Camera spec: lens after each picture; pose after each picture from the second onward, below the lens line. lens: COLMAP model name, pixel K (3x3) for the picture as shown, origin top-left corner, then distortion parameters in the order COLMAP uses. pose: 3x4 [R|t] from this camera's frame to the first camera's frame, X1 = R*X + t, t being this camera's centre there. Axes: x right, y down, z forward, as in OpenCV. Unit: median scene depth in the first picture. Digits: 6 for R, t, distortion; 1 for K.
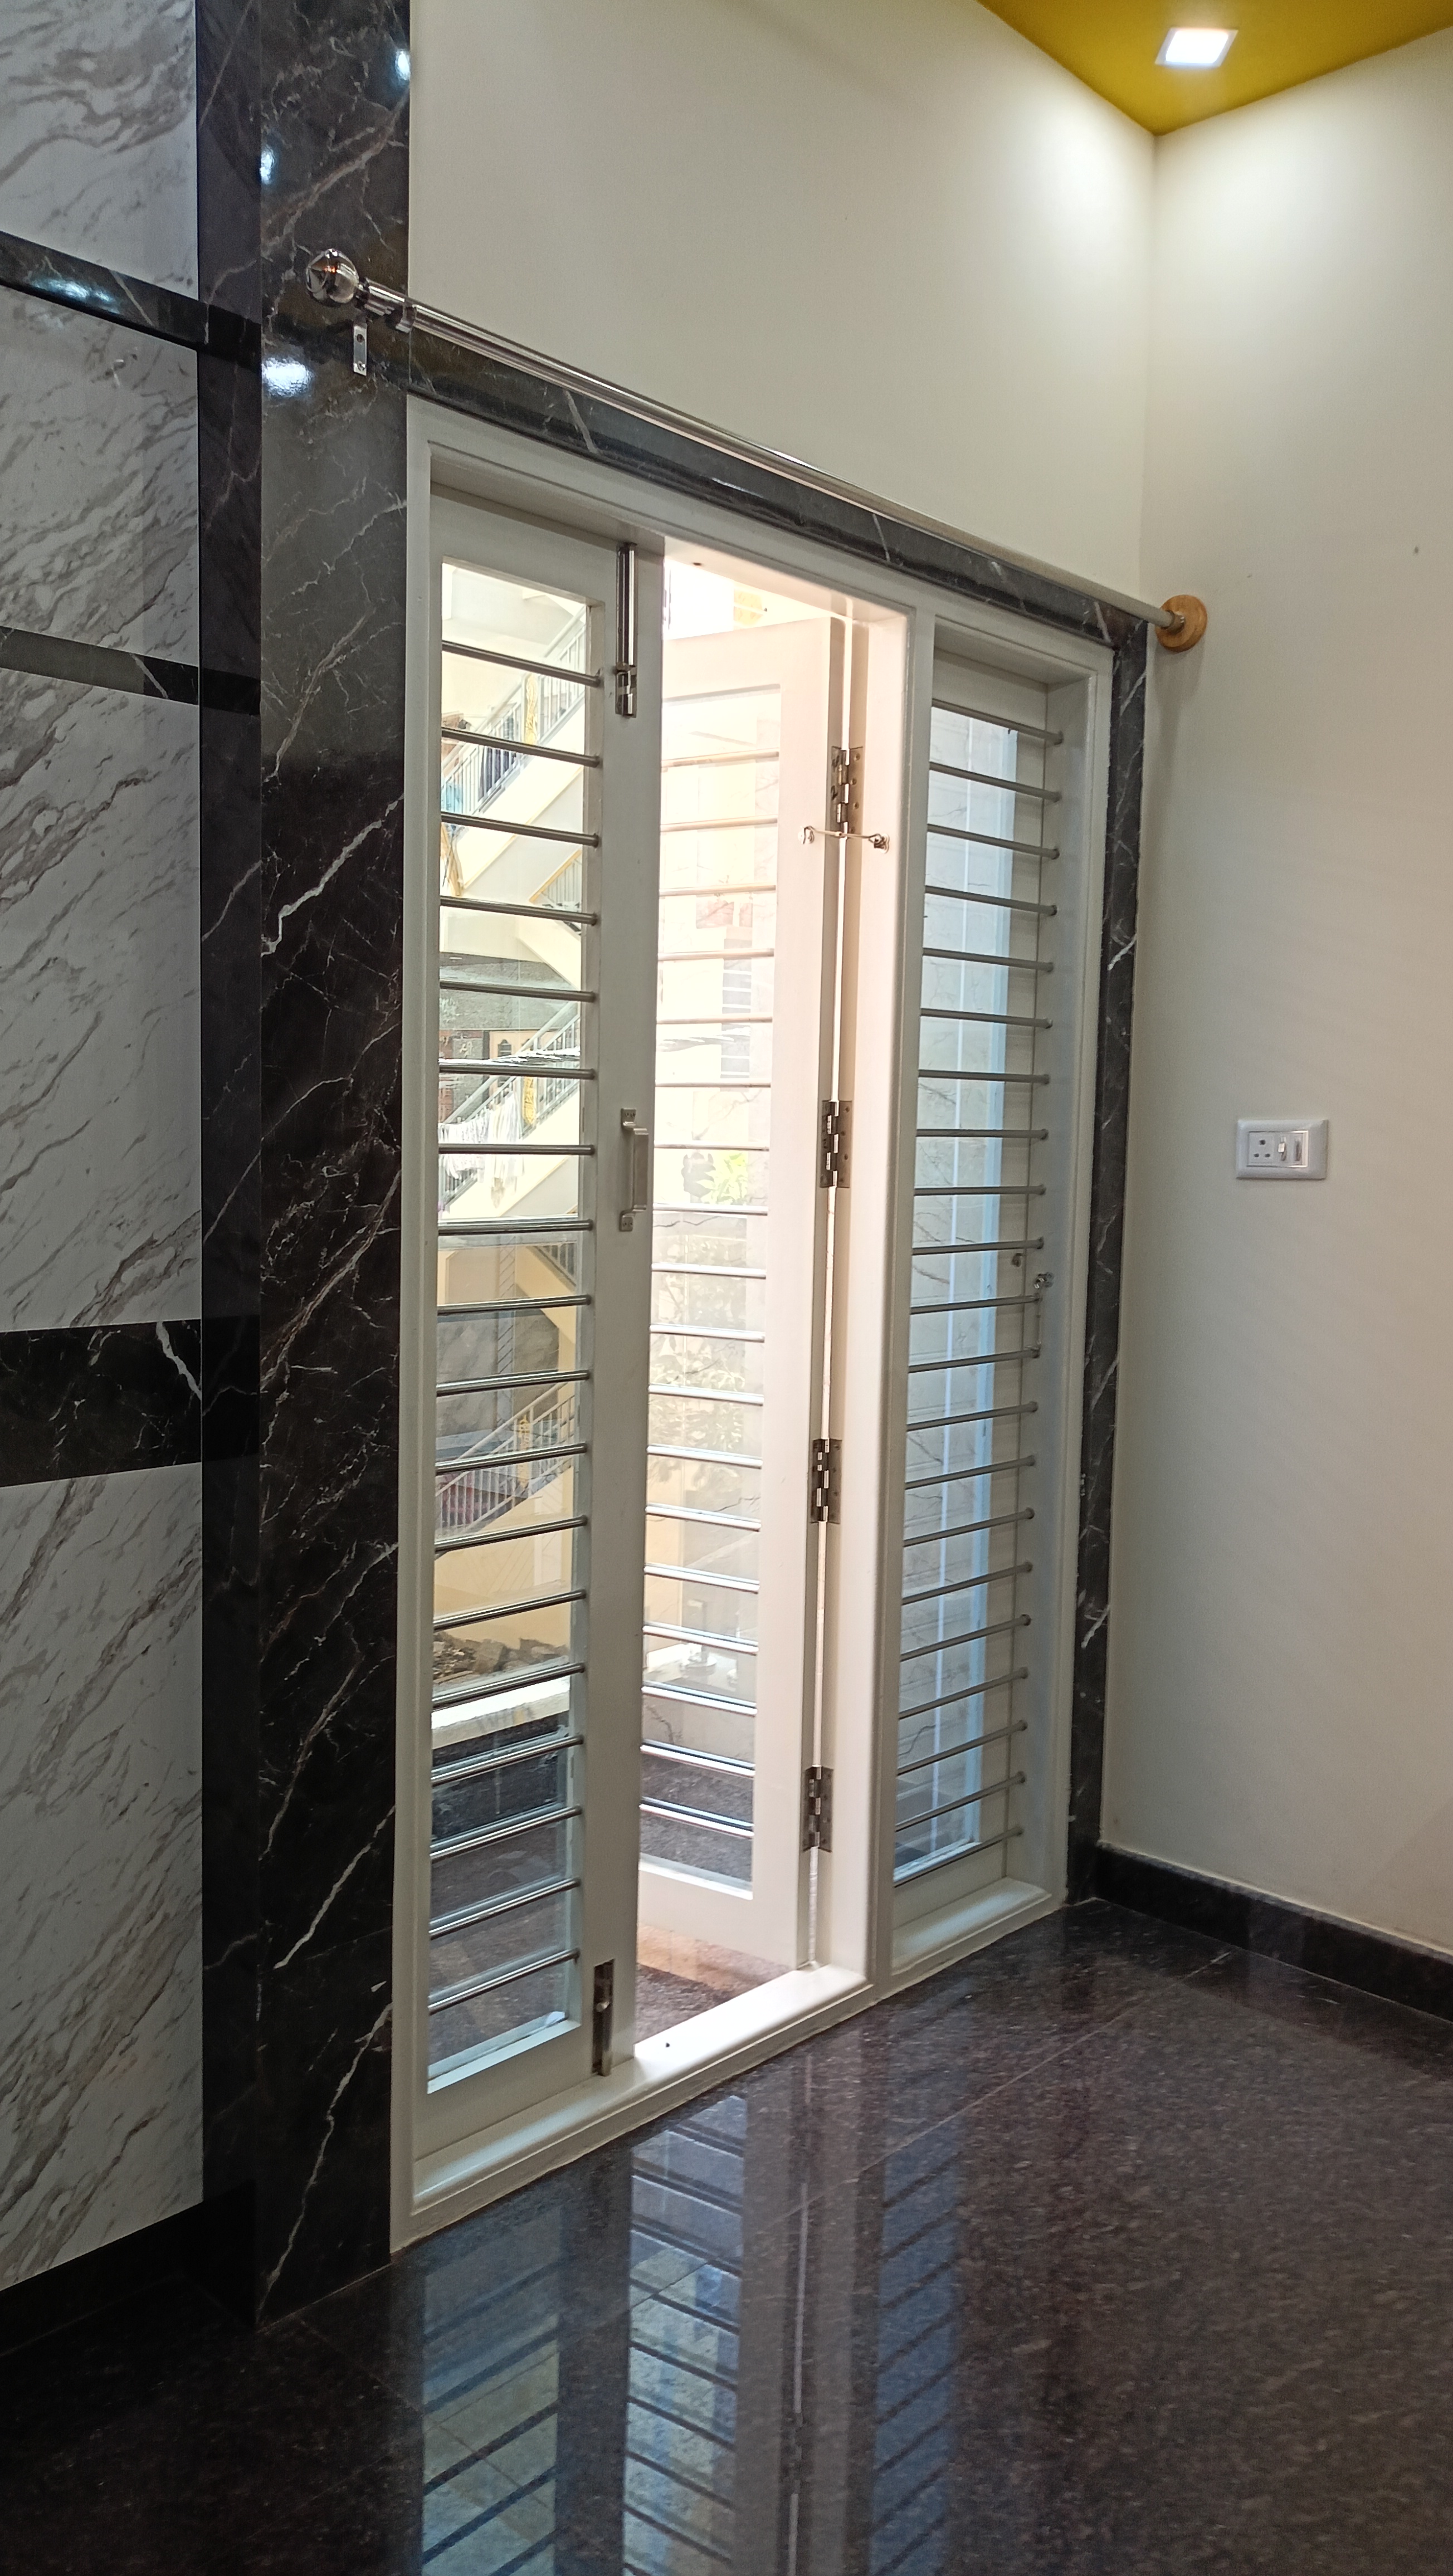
lens RADIAL K [[1936.4, 0, 721.9], [0, 1936.4, 1301.3], [0, 0, 1]] dist [0.033393, -0.028783]
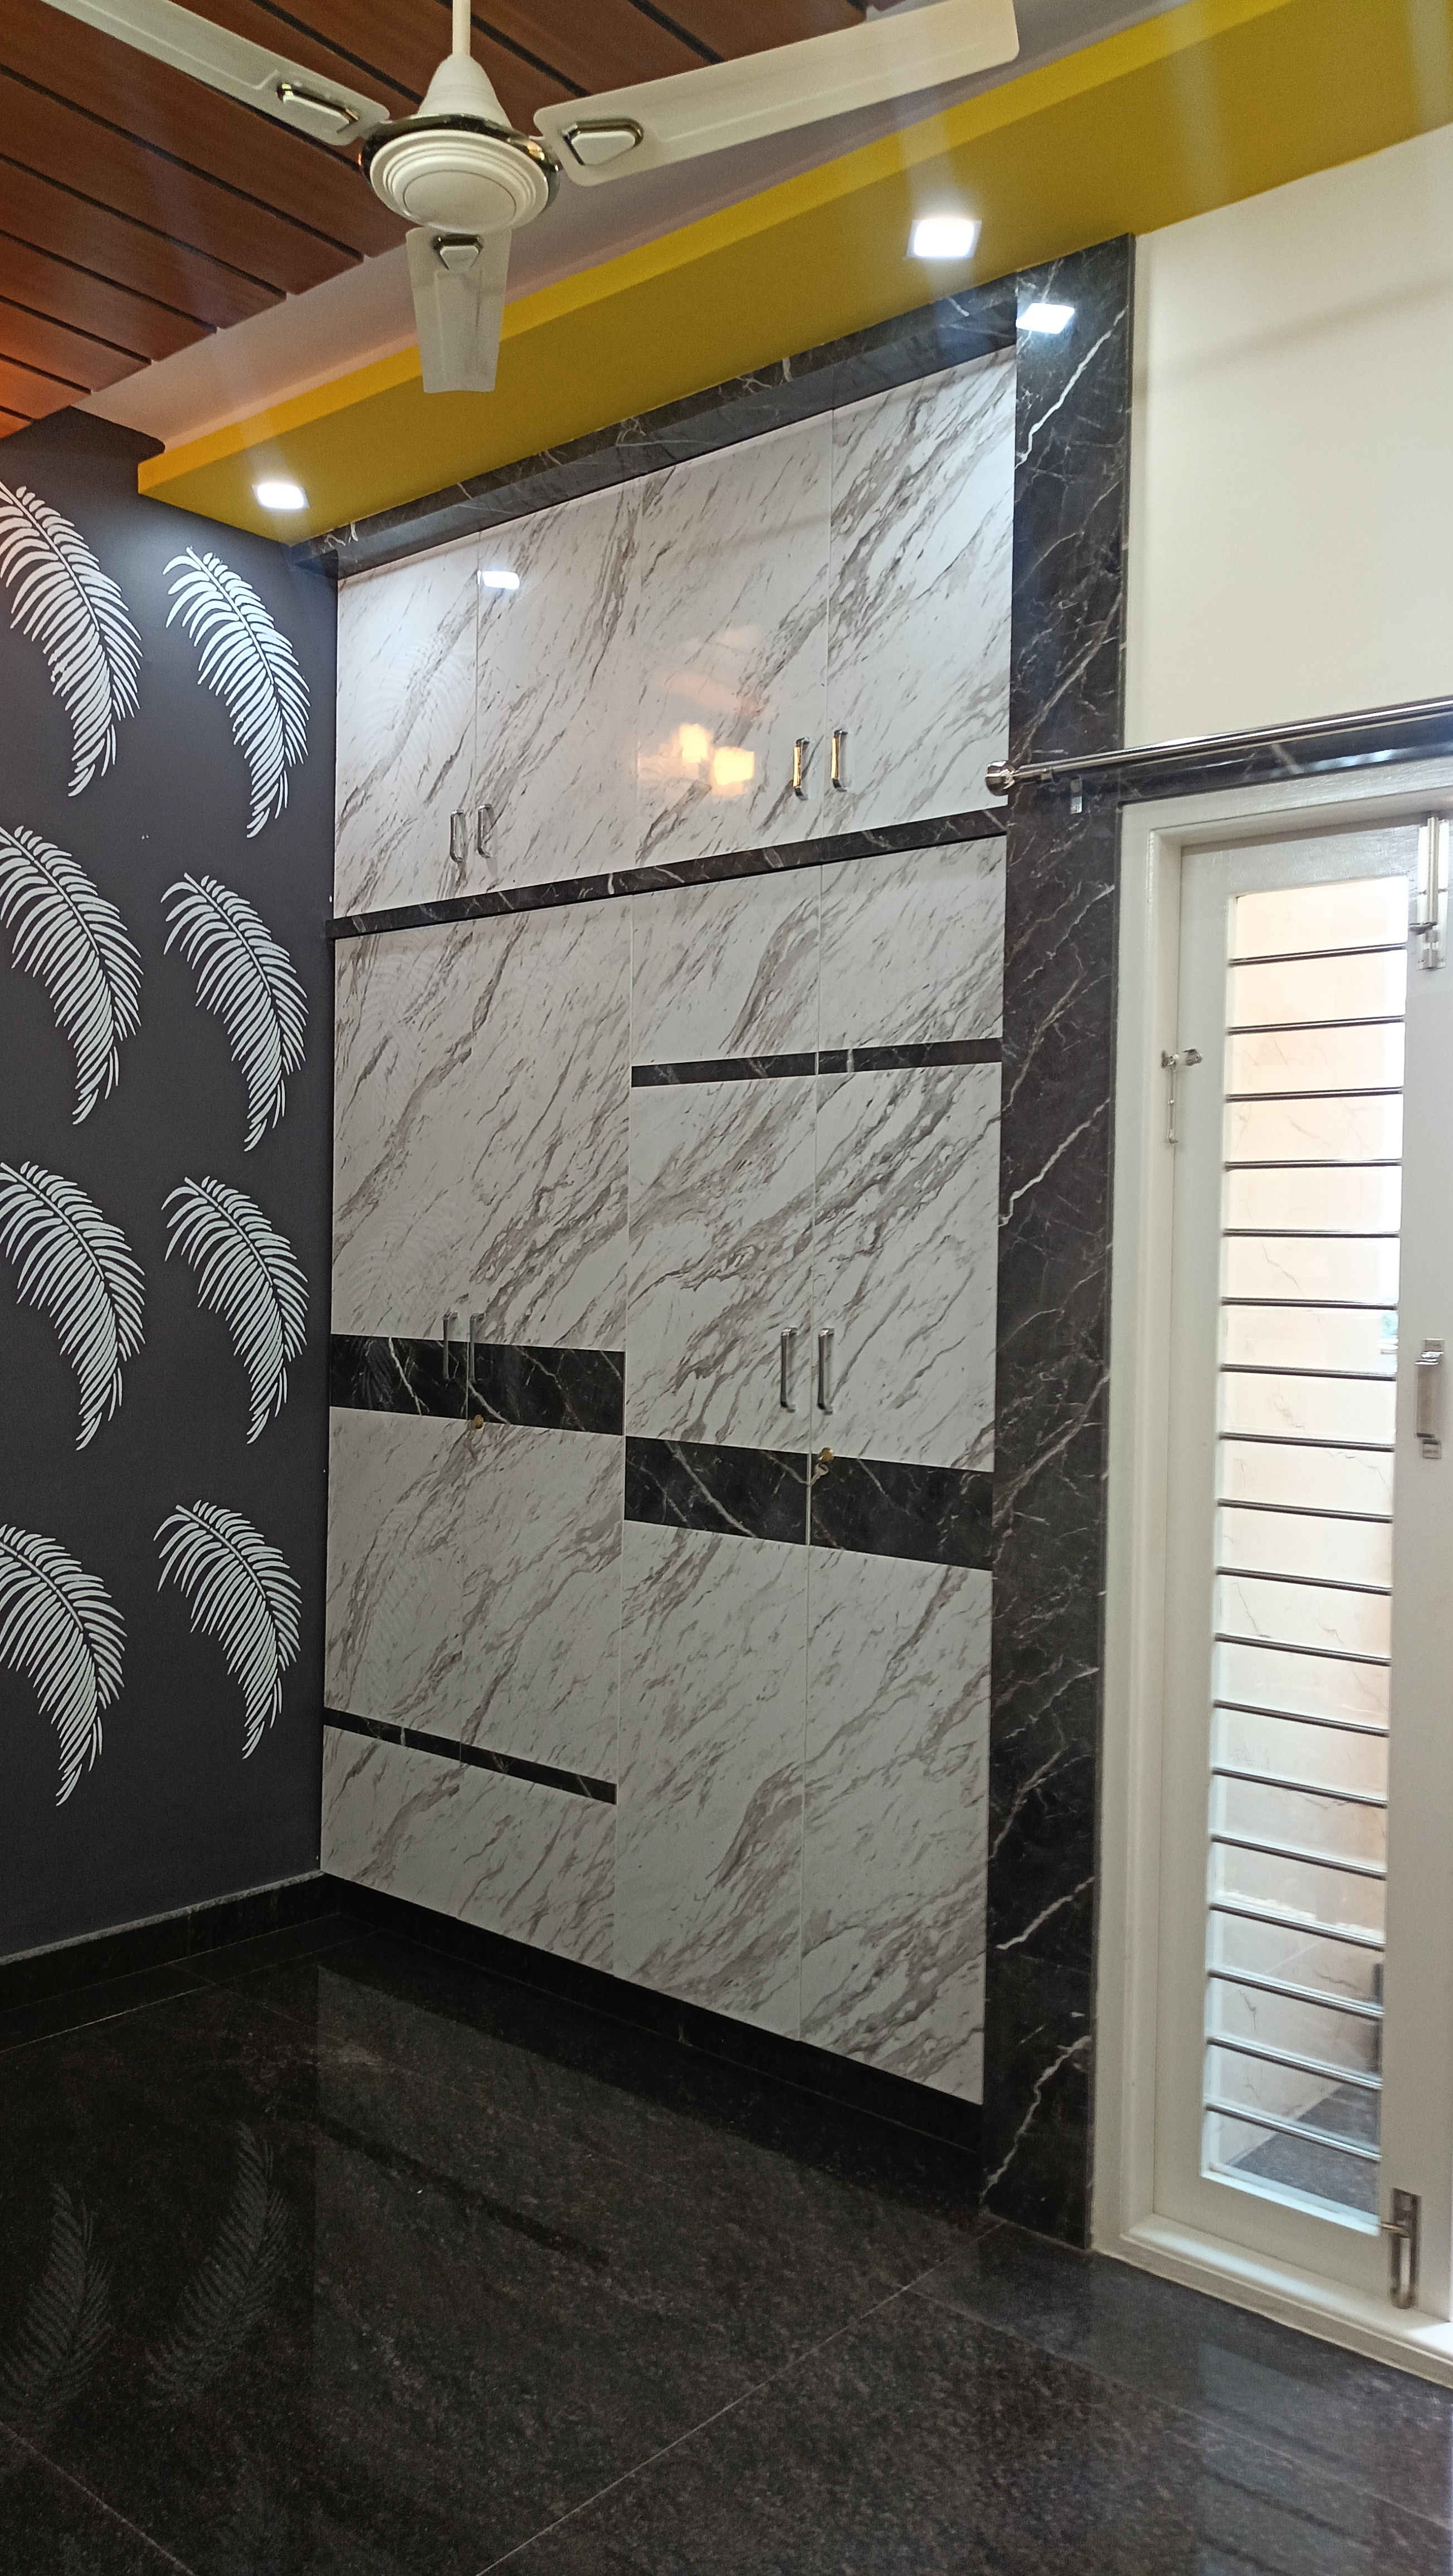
lens RADIAL K [[1936.4, 0, 721.9], [0, 1936.4, 1301.3], [0, 0, 1]] dist [0.033393, -0.028783]
pose [[0.051054, -0.004063, -0.998688, 1.189205], [-0.115093, 0.993305, -0.009924, -0.081344], [0.992042, 0.115449, 0.050244, 0.706386]]
